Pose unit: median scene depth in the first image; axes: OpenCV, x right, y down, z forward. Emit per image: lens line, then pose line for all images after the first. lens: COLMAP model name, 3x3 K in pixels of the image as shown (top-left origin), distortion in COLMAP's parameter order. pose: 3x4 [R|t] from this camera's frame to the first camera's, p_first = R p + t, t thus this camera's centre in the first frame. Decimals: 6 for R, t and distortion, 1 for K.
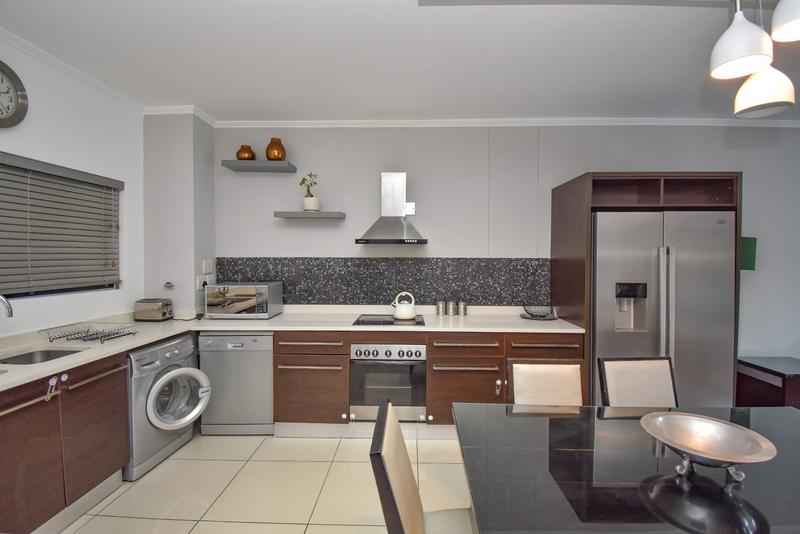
lens RADIAL K [[357.4, 0, 400.0], [0, 357.4, 267.0], [0, 0, 1]] dist [0.012716, -0.025409]
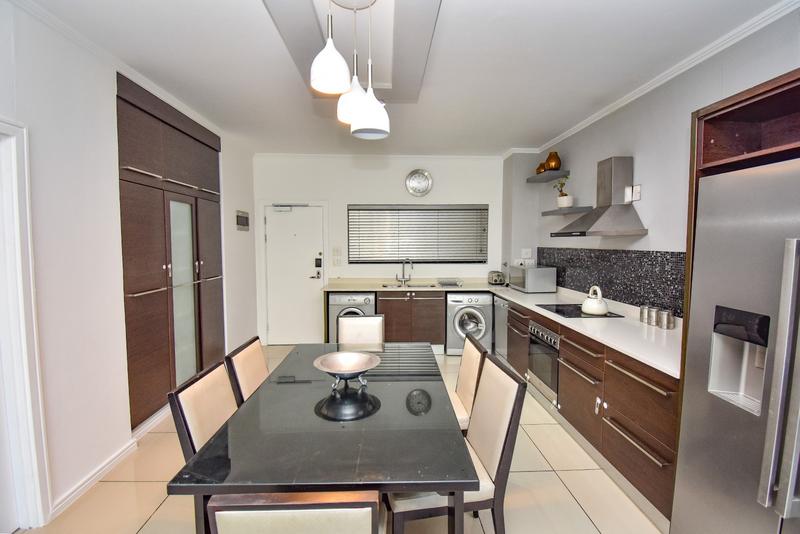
lens RADIAL K [[357.4, 0, 400.0], [0, 357.4, 267.0], [0, 0, 1]] dist [0.012716, -0.025409]
pose [[0.068840, 0.067552, -0.995338, 0.877446], [-0.027279, 0.997459, 0.065809, -0.028016], [0.997255, 0.022622, 0.070508, 0.387188]]
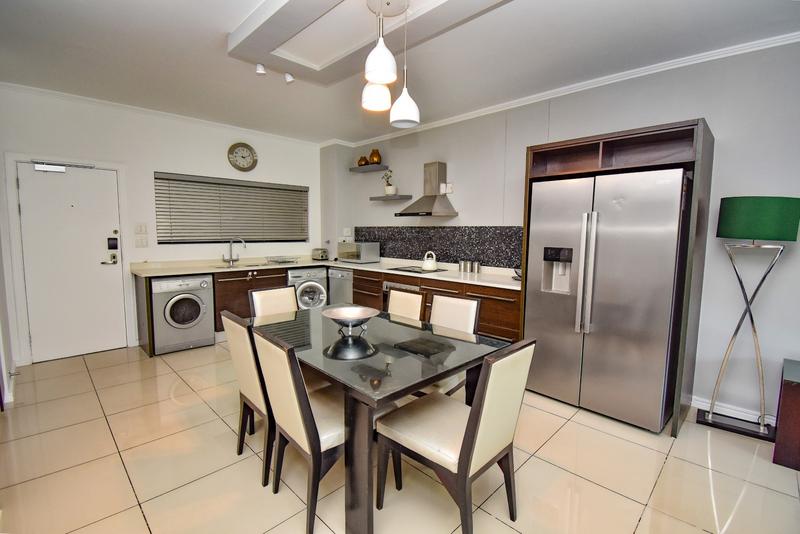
lens RADIAL K [[357.4, 0, 400.0], [0, 357.4, 267.0], [0, 0, 1]] dist [0.012716, -0.025409]
pose [[0.728666, 0.073496, -0.680914, 0.822131], [-0.027020, 0.996536, 0.078649, 0.024485], [0.684336, -0.038911, 0.728128, -0.077469]]
